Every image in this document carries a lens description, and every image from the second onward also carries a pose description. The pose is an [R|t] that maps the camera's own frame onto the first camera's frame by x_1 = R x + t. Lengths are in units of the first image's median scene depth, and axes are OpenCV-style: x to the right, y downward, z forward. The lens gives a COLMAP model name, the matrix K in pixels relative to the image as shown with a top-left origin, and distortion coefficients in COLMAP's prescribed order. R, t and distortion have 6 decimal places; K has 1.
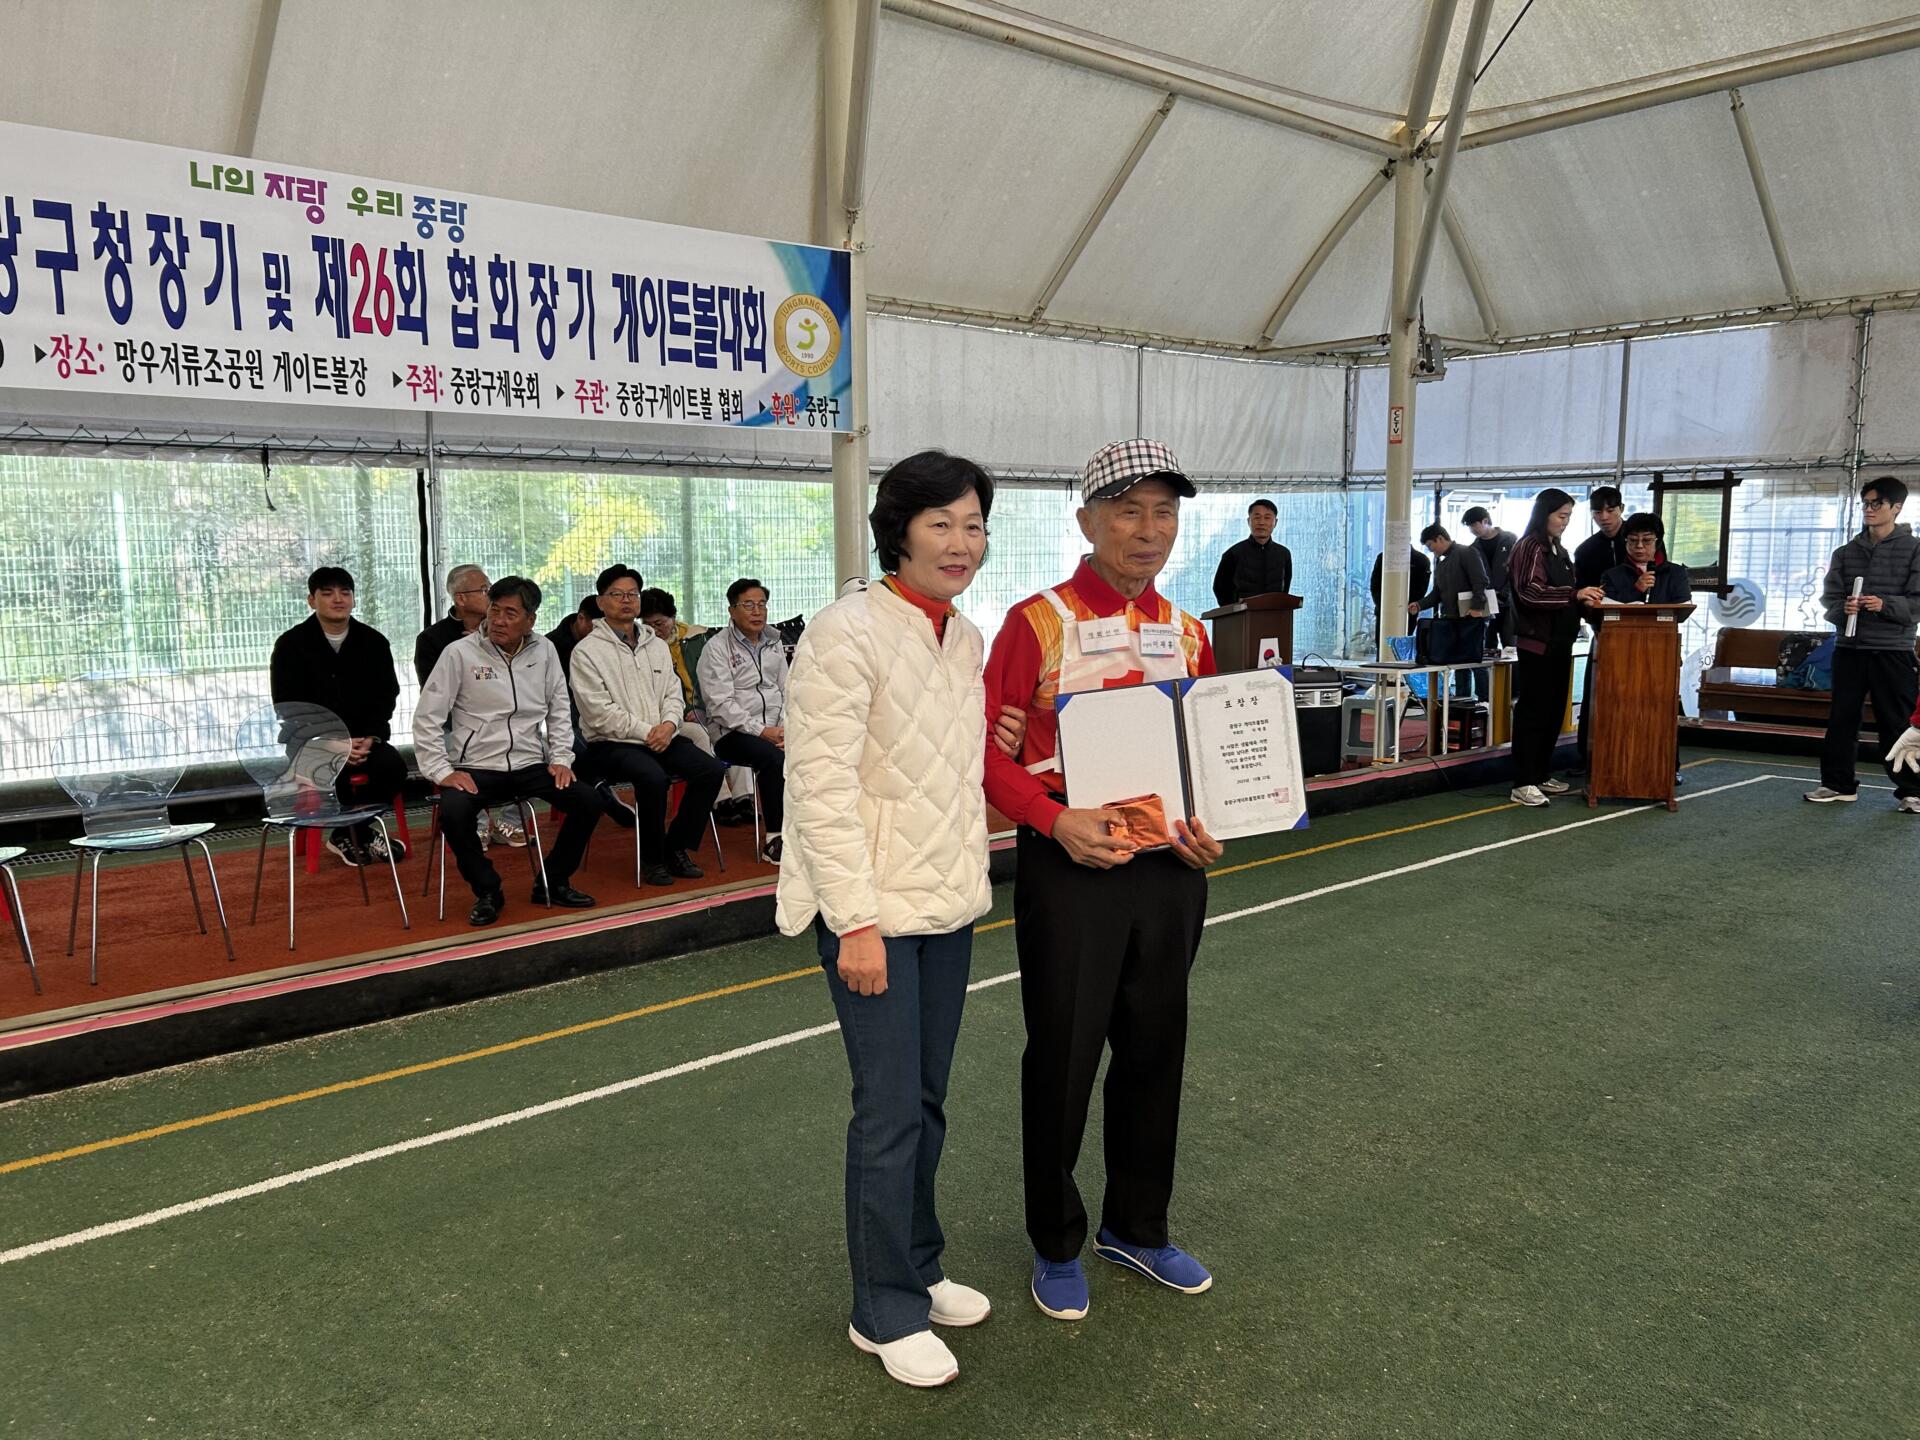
lens RADIAL K [[1433.5, 0, 962.6], [0, 1433.5, 712.6], [0, 0, 1]] dist [0.039383, -0.017242]
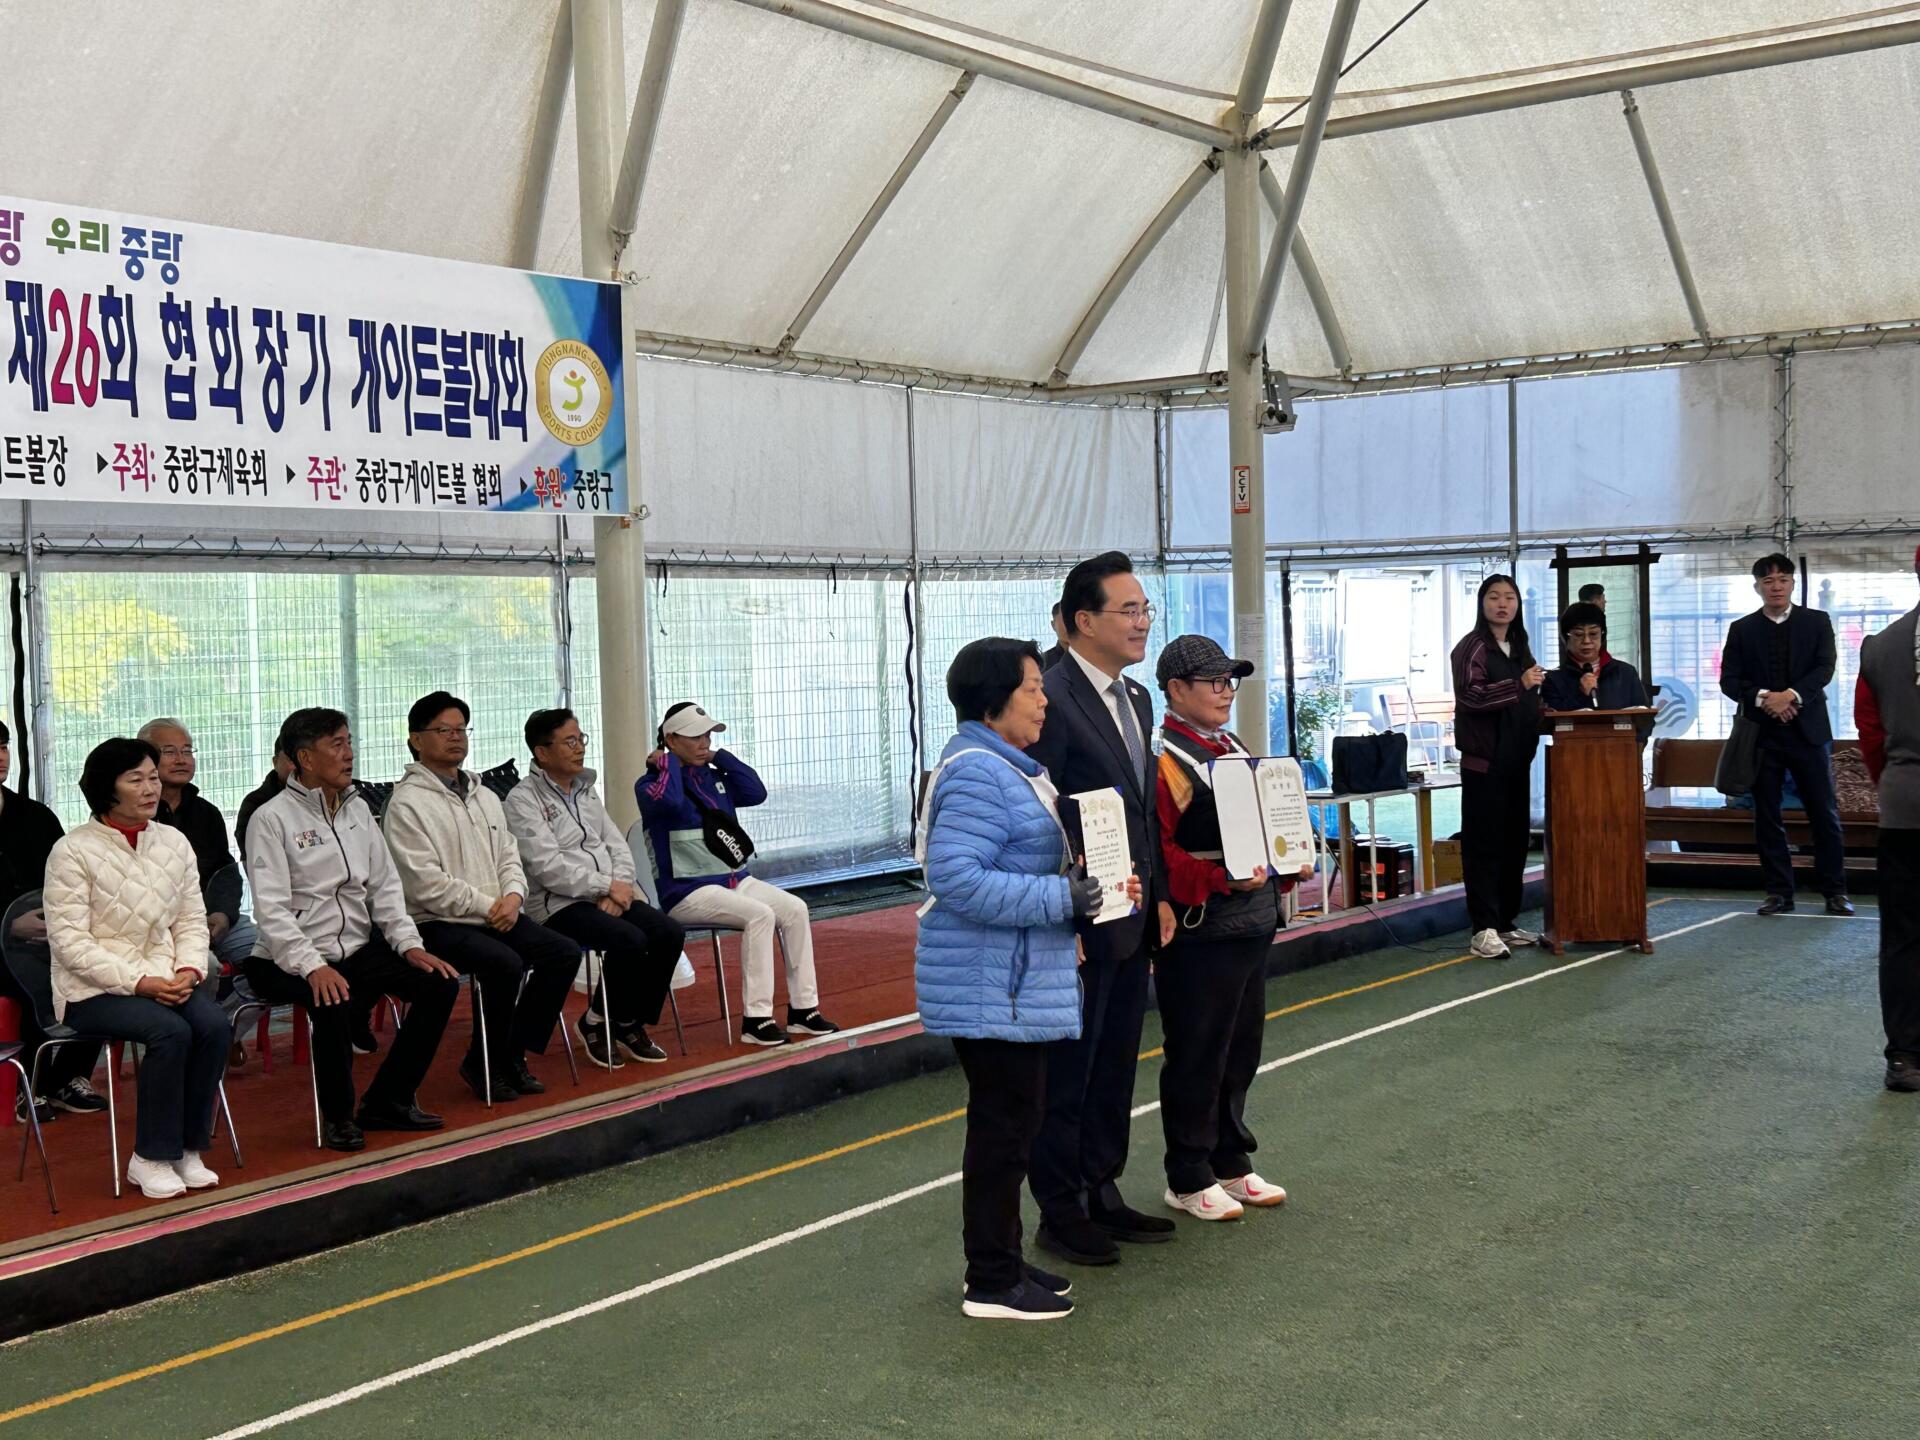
lens RADIAL K [[2366.6, 0, 966.0], [0, 2366.6, 732.3], [0, 0, 1]] dist [0.093456, 0.000000]
pose [[0.971665, -0.032307, 0.234143, -0.201966], [0.051009, 0.995933, -0.074264, 0.021165], [-0.230792, 0.084103, 0.969362, -0.250005]]
